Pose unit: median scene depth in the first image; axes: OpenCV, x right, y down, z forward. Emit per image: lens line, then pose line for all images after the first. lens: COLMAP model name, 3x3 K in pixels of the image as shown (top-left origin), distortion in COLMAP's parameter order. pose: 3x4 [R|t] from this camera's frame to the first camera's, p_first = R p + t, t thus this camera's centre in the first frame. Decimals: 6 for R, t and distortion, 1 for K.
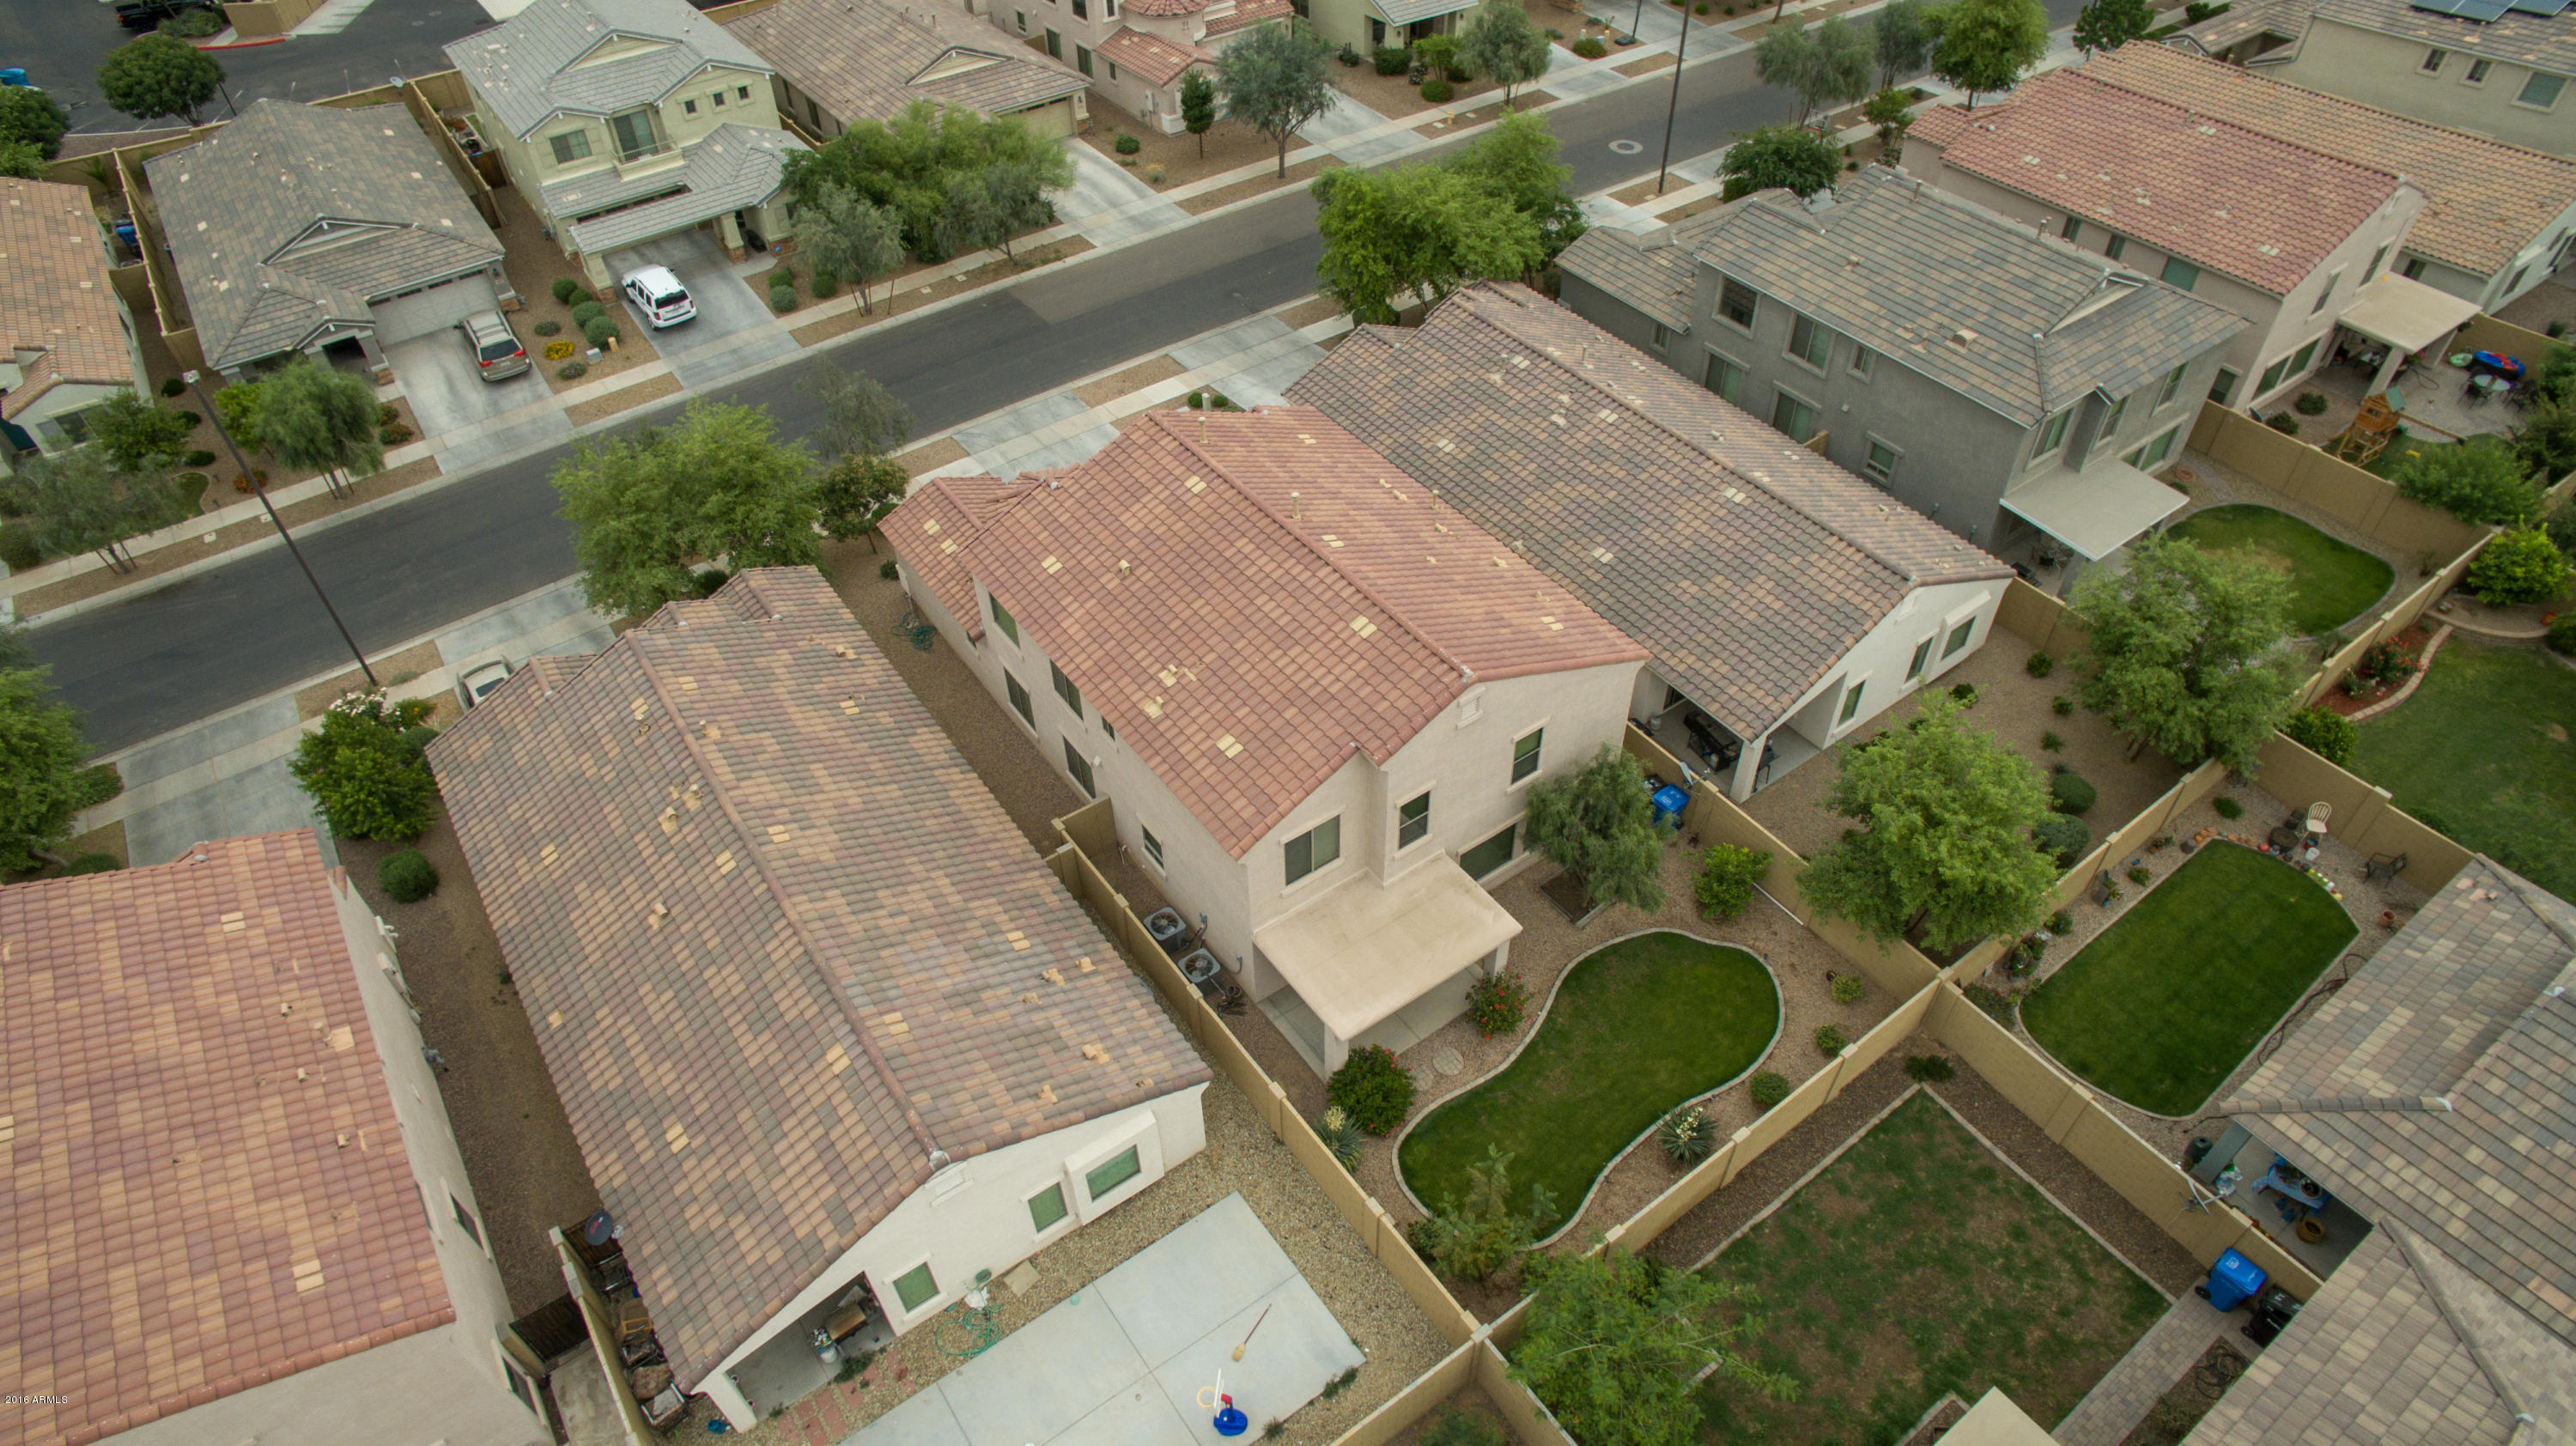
lens RADIAL K [[1470.5, 0, 1280.3], [0, 1470.5, 727.4], [0, 0, 1]] dist [-0.119981, 0.084380]
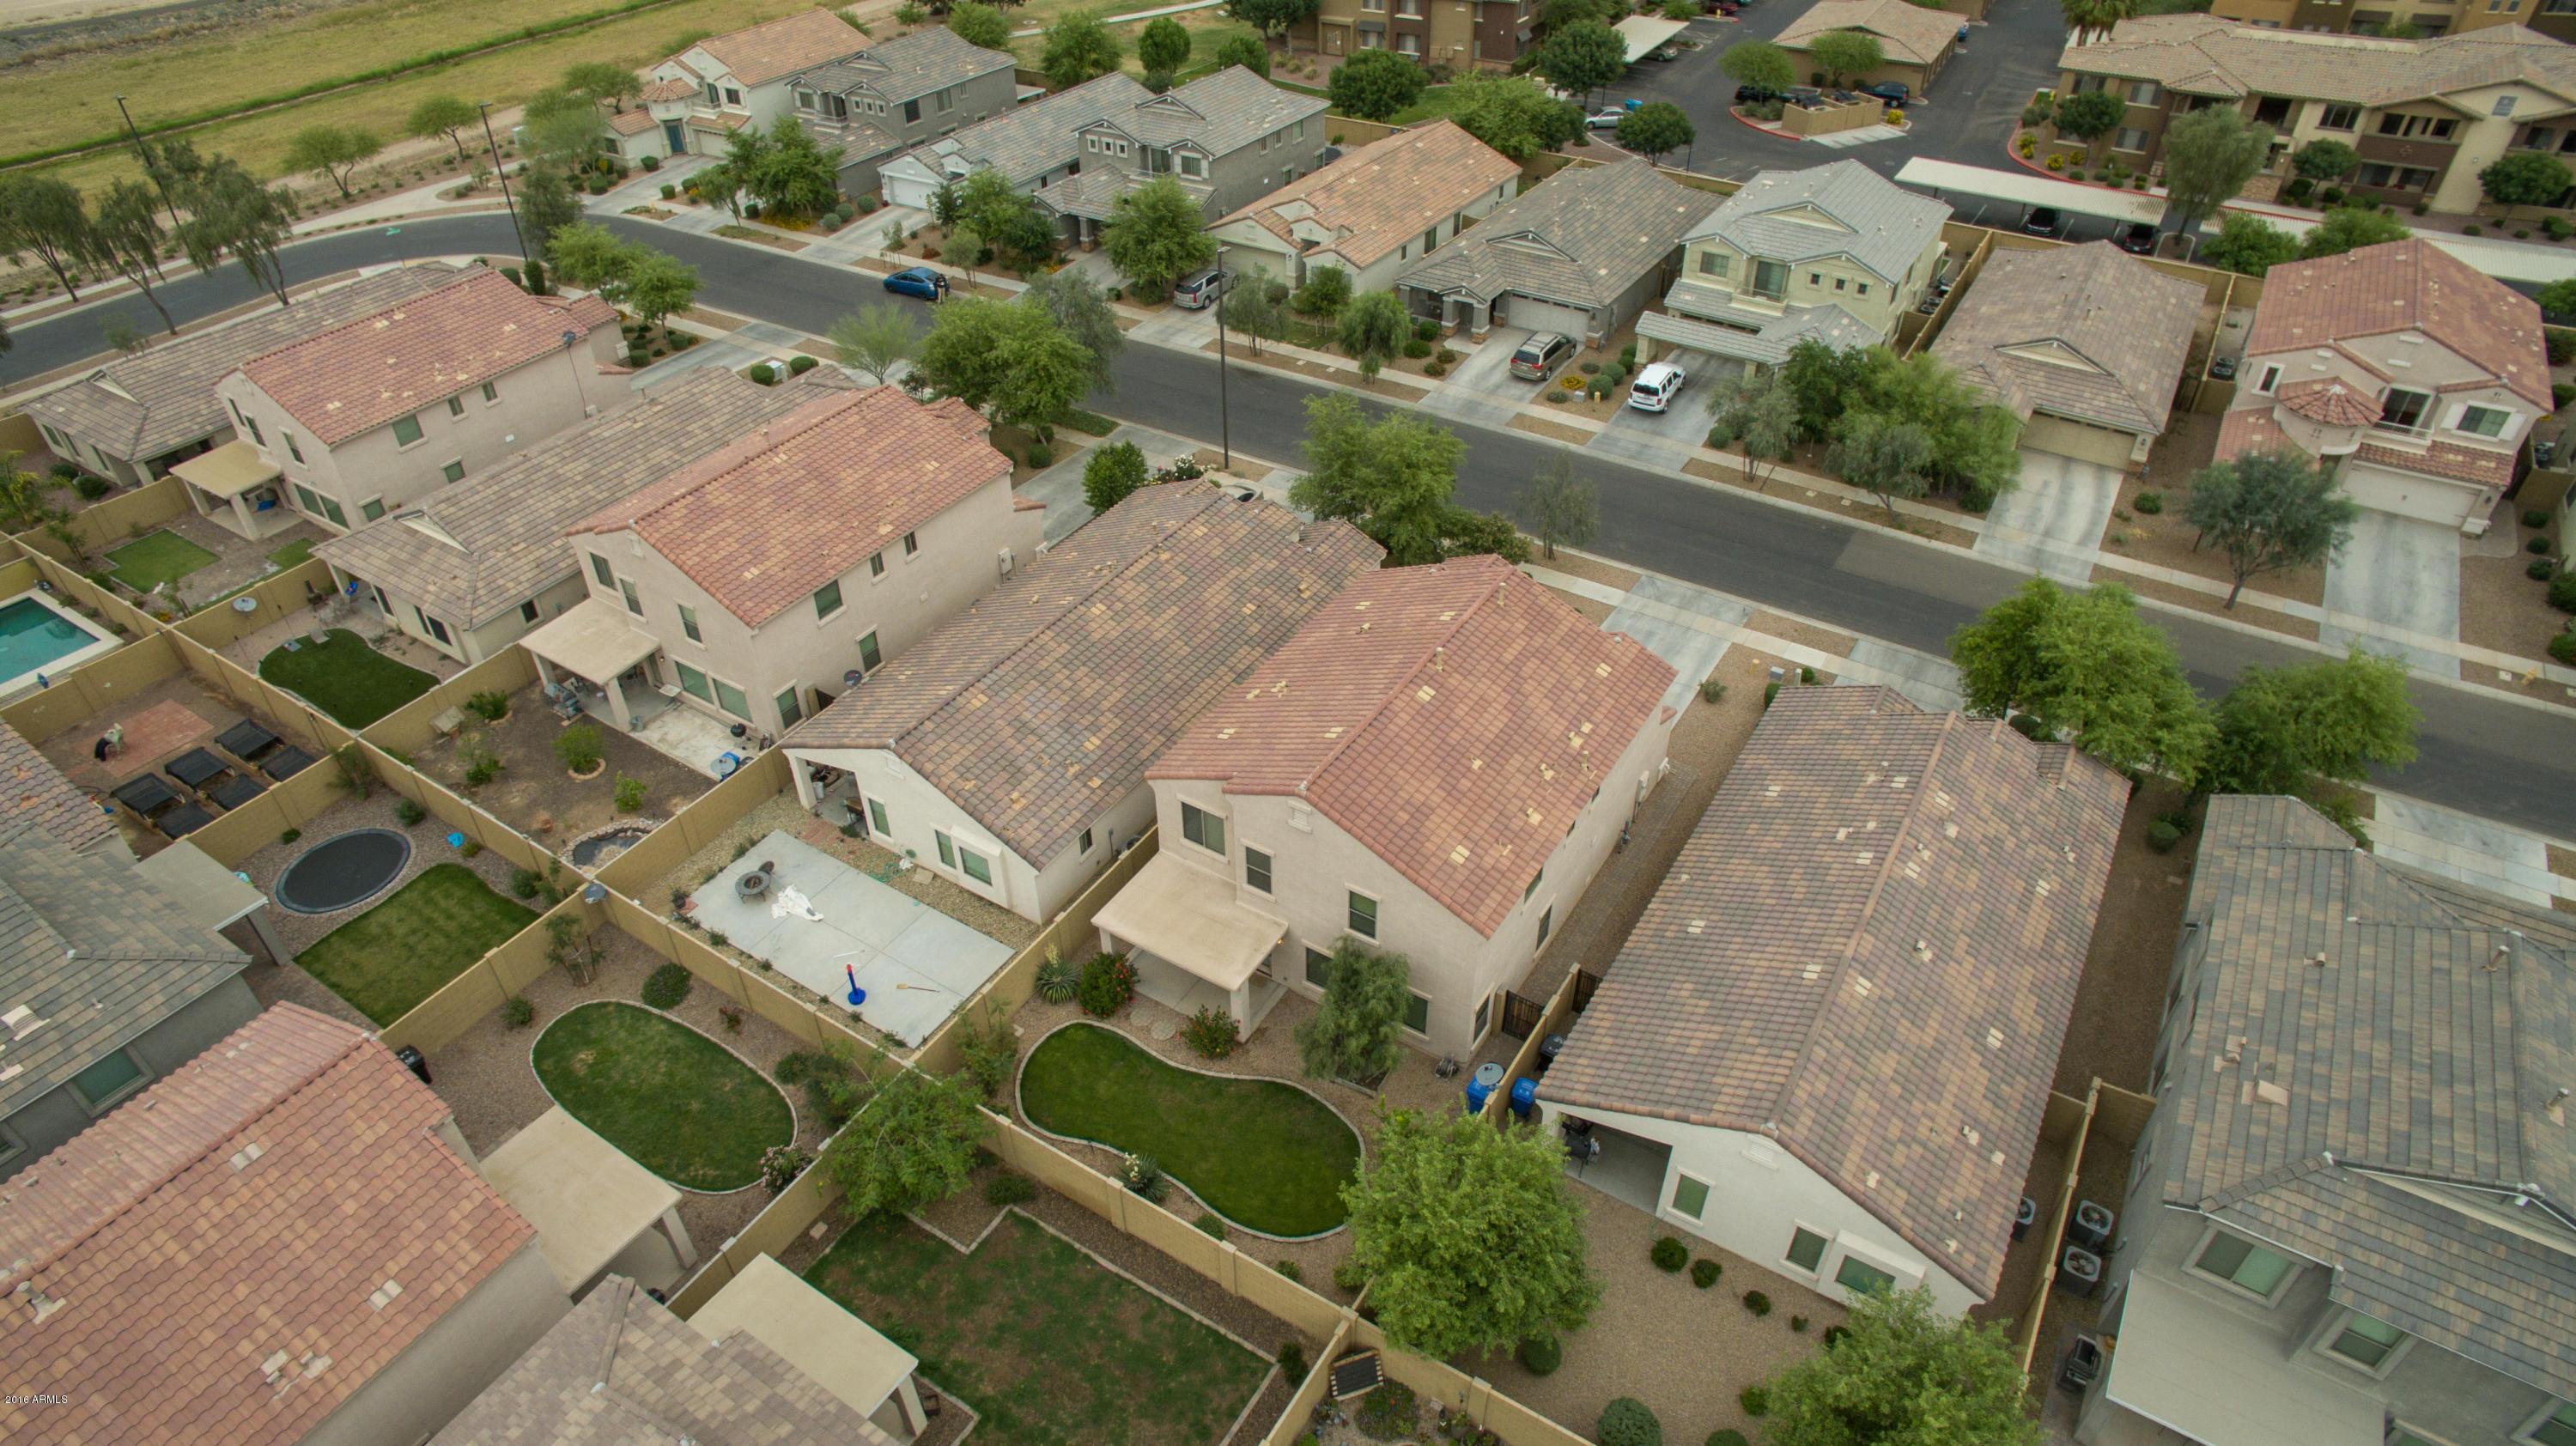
lens RADIAL K [[1470.5, 0, 1280.3], [0, 1470.5, 727.4], [0, 0, 1]] dist [-0.119981, 0.084380]
pose [[0.382125, 0.584215, -0.716012, 0.534402], [-0.642332, 0.724951, 0.248706, -0.202108], [0.664371, 0.364881, 0.652283, 0.082603]]
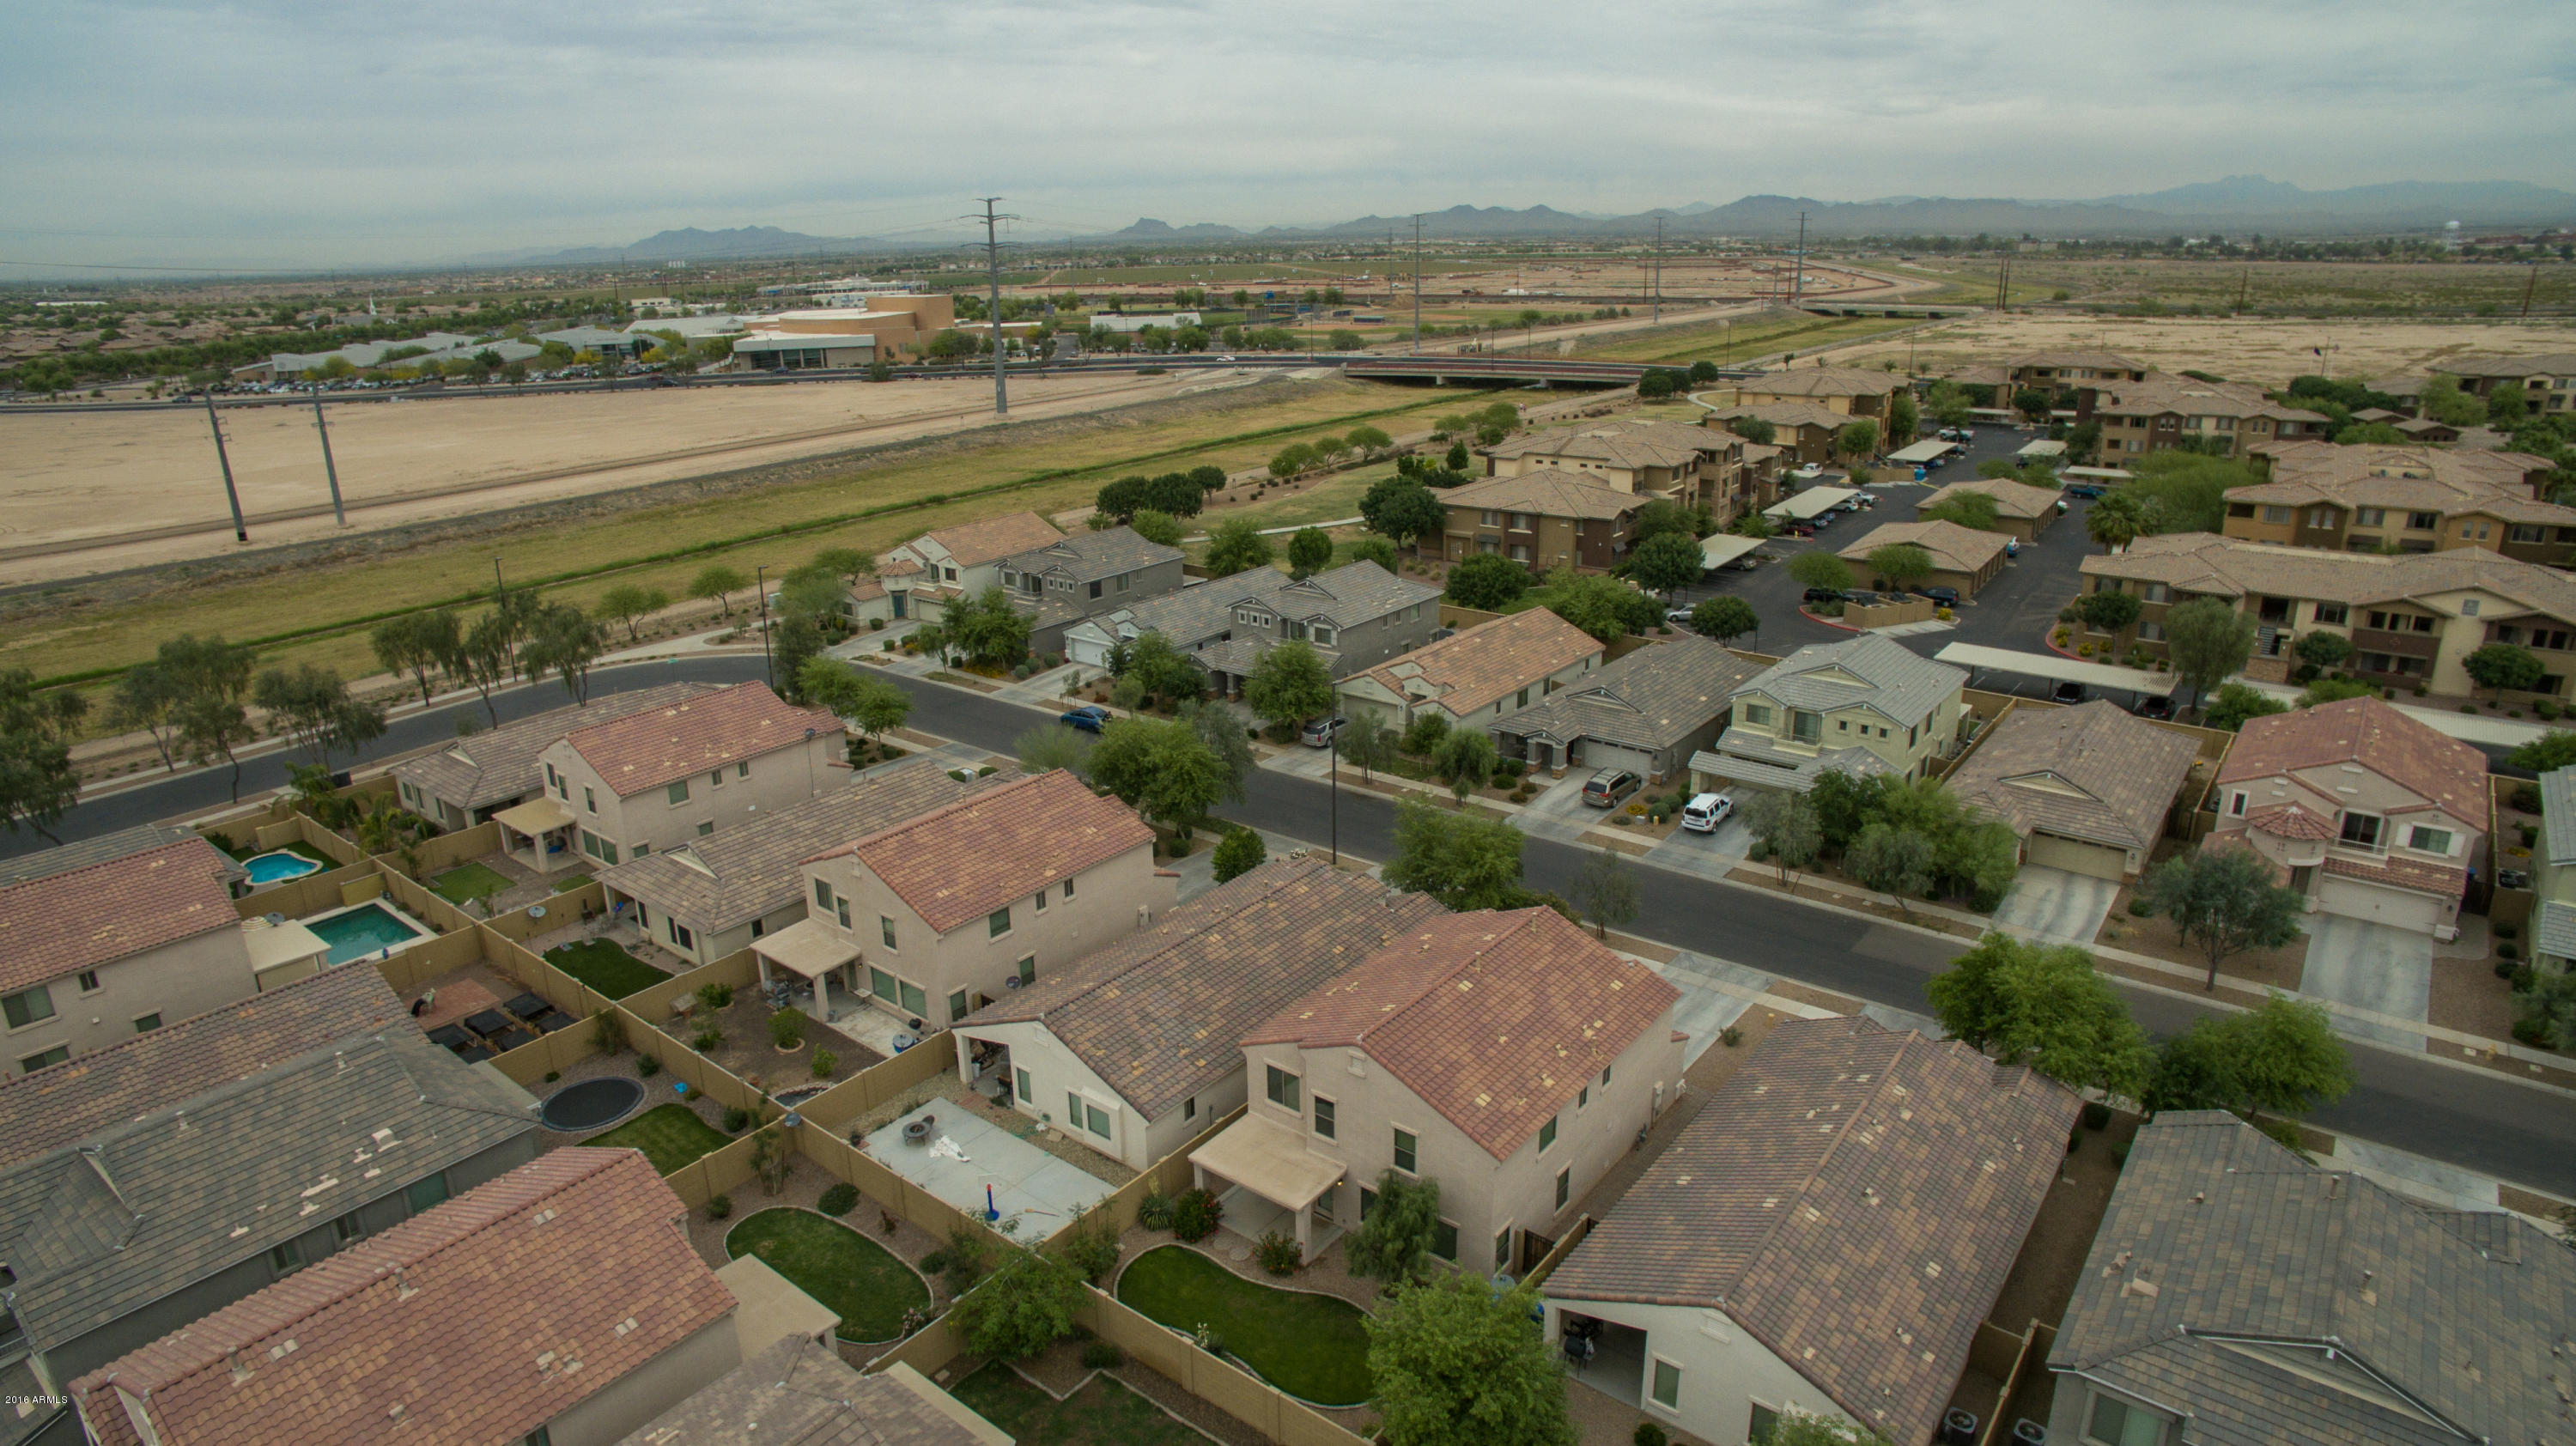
lens RADIAL K [[1464.1, 0, 1289.4], [0, 1464.1, 771.9], [0, 0, 1]] dist [-0.115063, 0.089725]
pose [[0.288974, 0.348508, -0.891648, 0.765681], [-0.661854, 0.745673, 0.076953, -0.175809], [0.691696, 0.567903, 0.446141, 0.042399]]
